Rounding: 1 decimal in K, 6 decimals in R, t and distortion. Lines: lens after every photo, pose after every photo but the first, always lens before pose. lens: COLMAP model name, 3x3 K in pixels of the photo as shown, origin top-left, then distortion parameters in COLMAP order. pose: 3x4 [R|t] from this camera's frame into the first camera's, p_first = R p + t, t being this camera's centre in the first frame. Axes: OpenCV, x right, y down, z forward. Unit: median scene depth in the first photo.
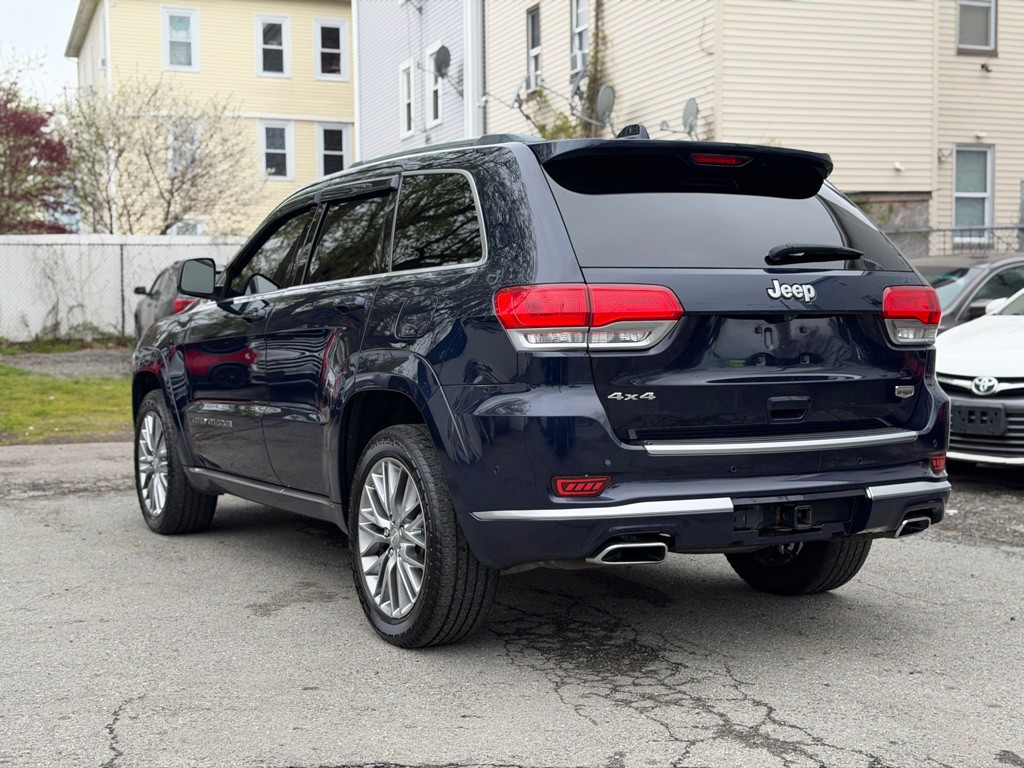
lens RADIAL K [[1414.1, 0, 518.4], [0, 1414.1, 381.7], [0, 0, 1]] dist [0.177564, -0.331851]
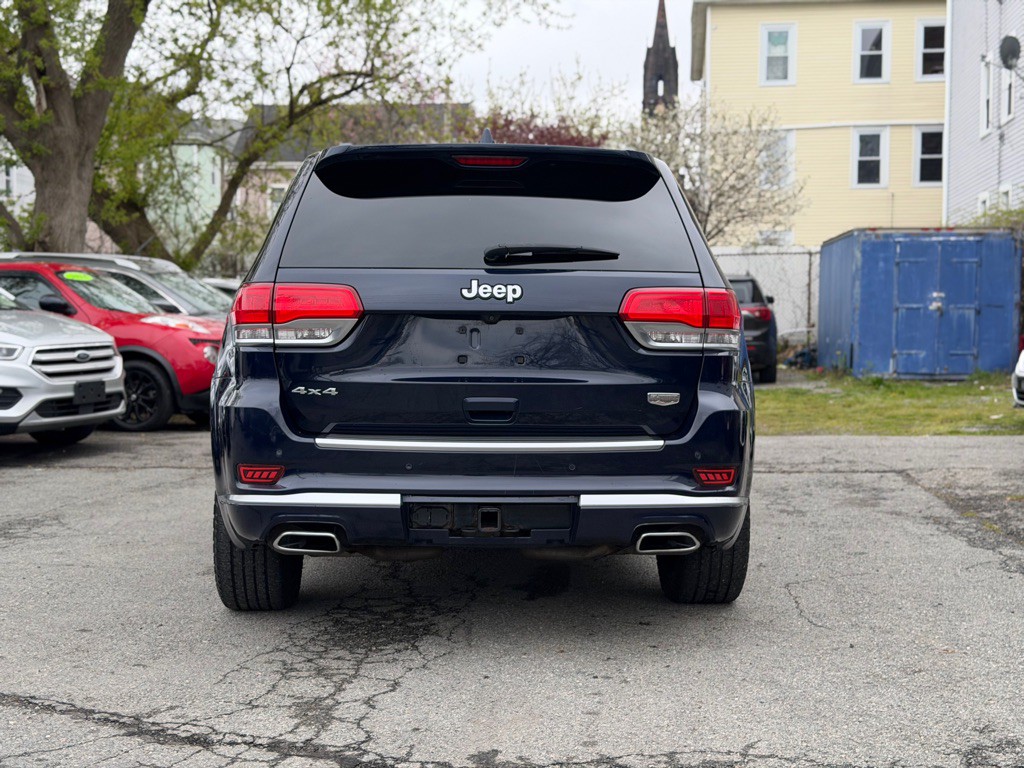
lens RADIAL K [[1414.1, 0, 518.4], [0, 1414.1, 381.7], [0, 0, 1]] dist [0.177564, -0.331851]
pose [[0.891718, 0.027972, -0.451726, 0.637387], [-0.031338, 0.999509, 0.000031, -0.001279], [0.451505, 0.014129, 0.892157, 0.126391]]
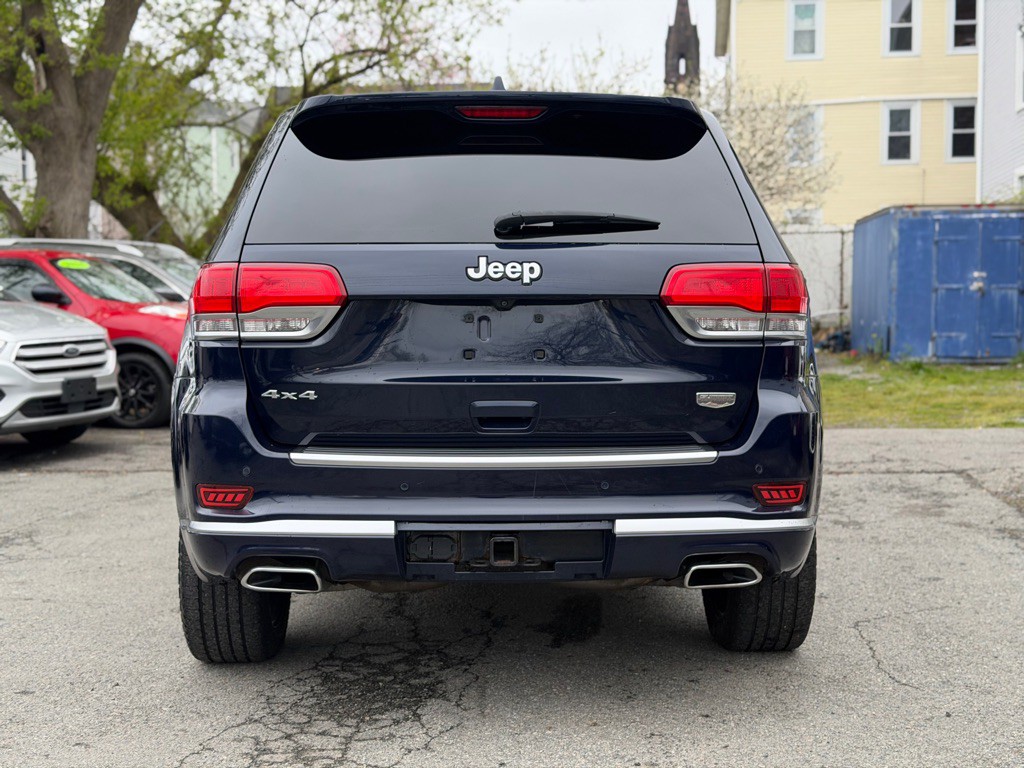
lens RADIAL K [[1414.1, 0, 518.4], [0, 1414.1, 381.7], [0, 0, 1]] dist [0.177564, -0.331851]
pose [[0.884280, 0.025378, -0.466266, 0.558962], [-0.022436, 0.999678, 0.011861, -0.010029], [0.466417, -0.000028, 0.884565, 0.285886]]
